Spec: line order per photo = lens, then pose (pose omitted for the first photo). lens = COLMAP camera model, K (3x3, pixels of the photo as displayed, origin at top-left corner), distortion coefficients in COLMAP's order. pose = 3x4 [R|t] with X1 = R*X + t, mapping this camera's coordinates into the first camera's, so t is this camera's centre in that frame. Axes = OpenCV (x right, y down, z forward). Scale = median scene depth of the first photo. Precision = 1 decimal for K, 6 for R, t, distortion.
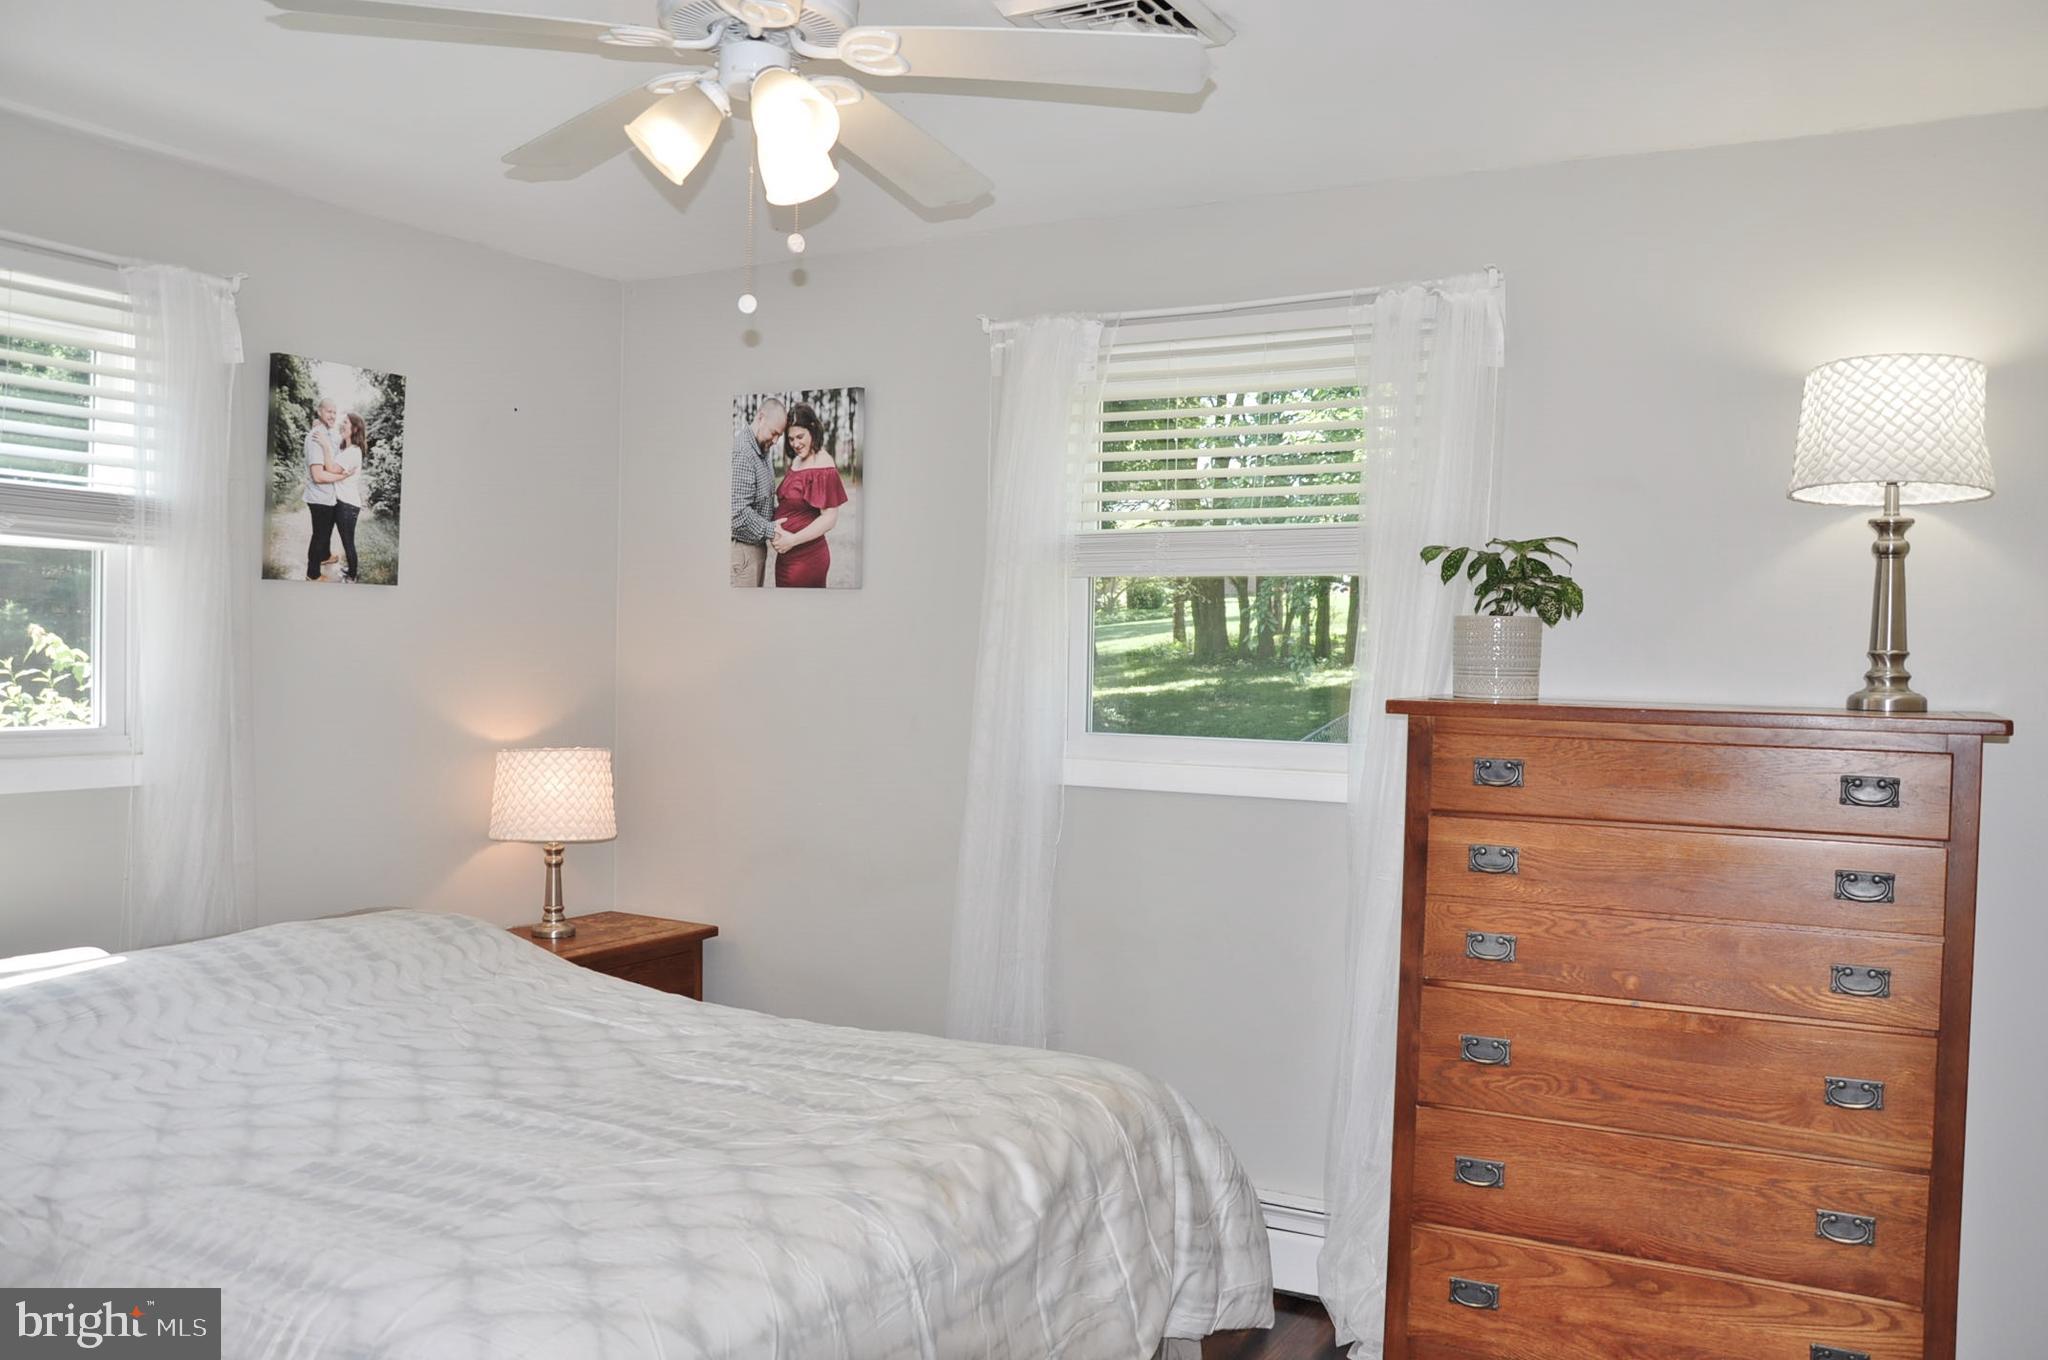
lens RADIAL K [[1636.5, 0, 1024.0], [0, 1636.5, 680.0], [0, 0, 1]] dist [-0.155506, 0.139629]
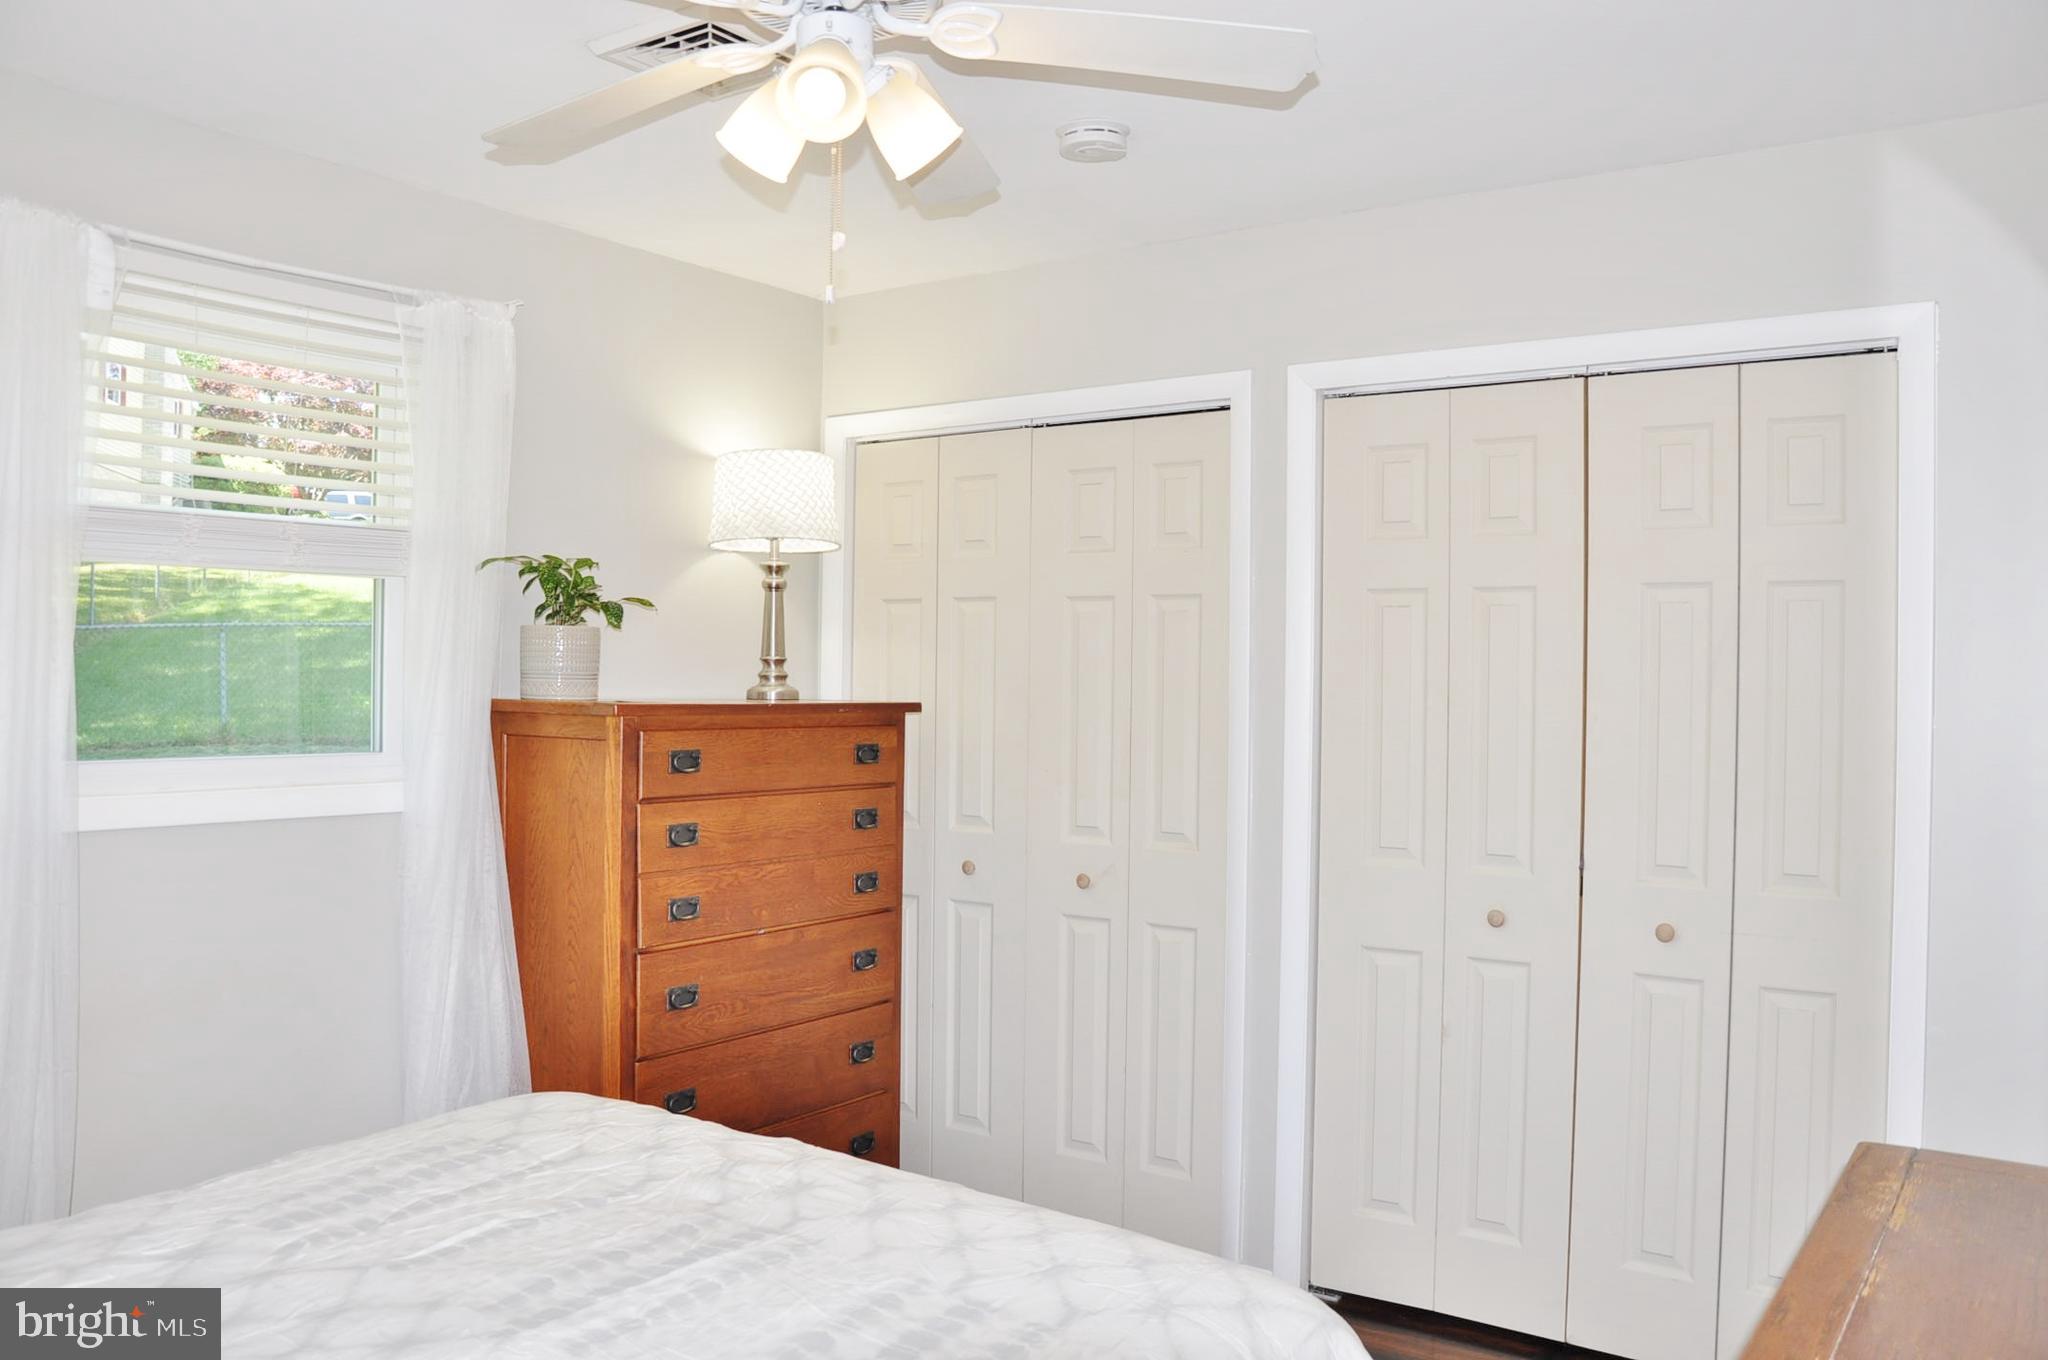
lens RADIAL K [[1636.5, 0, 1024.0], [0, 1636.5, 680.0], [0, 0, 1]] dist [-0.155506, 0.139629]
pose [[0.076817, -0.017002, 0.996900, -0.893226], [0.006068, 0.999844, 0.016585, -0.020979], [-0.997027, 0.004775, 0.076908, 0.672527]]
